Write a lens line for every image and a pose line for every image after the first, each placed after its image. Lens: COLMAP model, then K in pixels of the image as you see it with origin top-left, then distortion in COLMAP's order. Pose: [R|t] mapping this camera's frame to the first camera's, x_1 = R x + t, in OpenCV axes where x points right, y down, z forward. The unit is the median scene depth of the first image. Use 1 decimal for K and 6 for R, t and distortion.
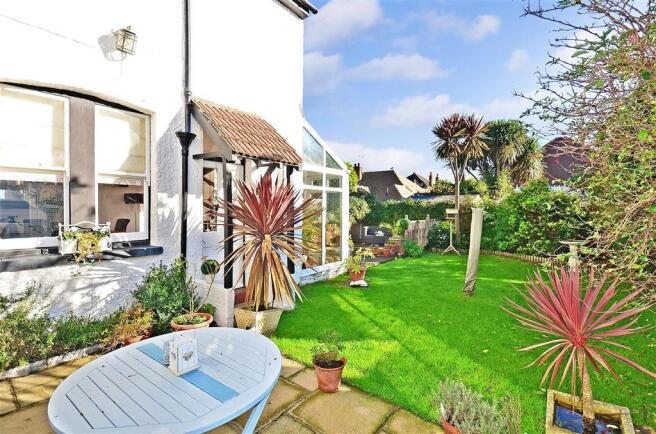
lens RADIAL K [[318.3, 0, 325.2], [0, 318.3, 209.8], [0, 0, 1]] dist [0.003120, 0.000324]
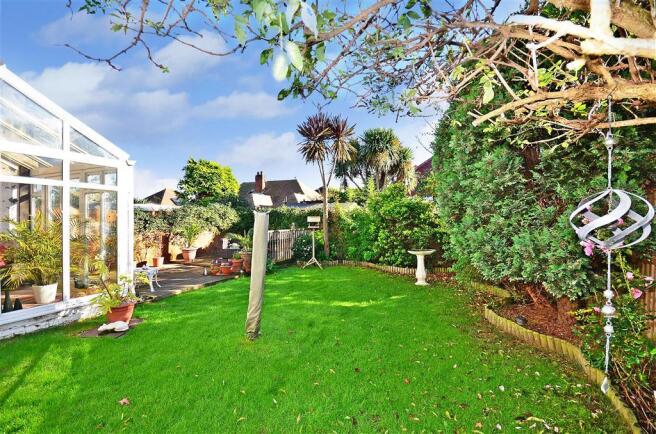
lens RADIAL K [[302.3, 0, 330.2], [0, 302.3, 216.6], [0, 0, 1]] dist [-0.004888, -0.000347]
pose [[0.968468, -0.002040, 0.249129, 0.225427], [0.004913, 0.999928, -0.010914, 0.006652], [-0.249089, 0.011794, 0.968409, 0.163881]]
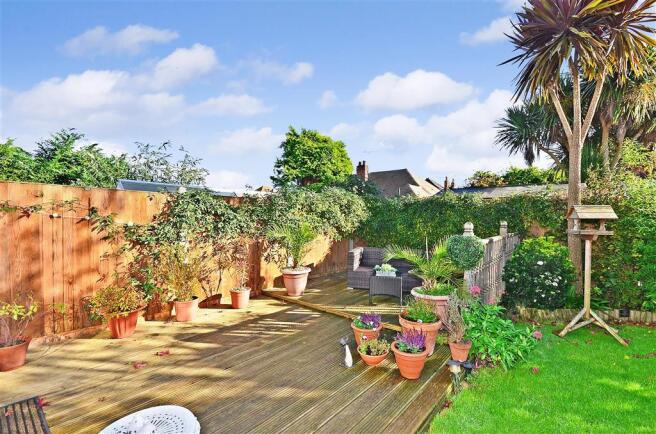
lens RADIAL K [[300.5, 0, 328.6], [0, 300.5, 219.2], [0, 0, 1]] dist [0.000065, 0.000004]
pose [[0.999393, -0.003106, -0.034688, 0.116897], [0.003067, 0.999995, -0.001197, 0.012071], [0.034692, 0.001090, 0.999397, 0.645202]]
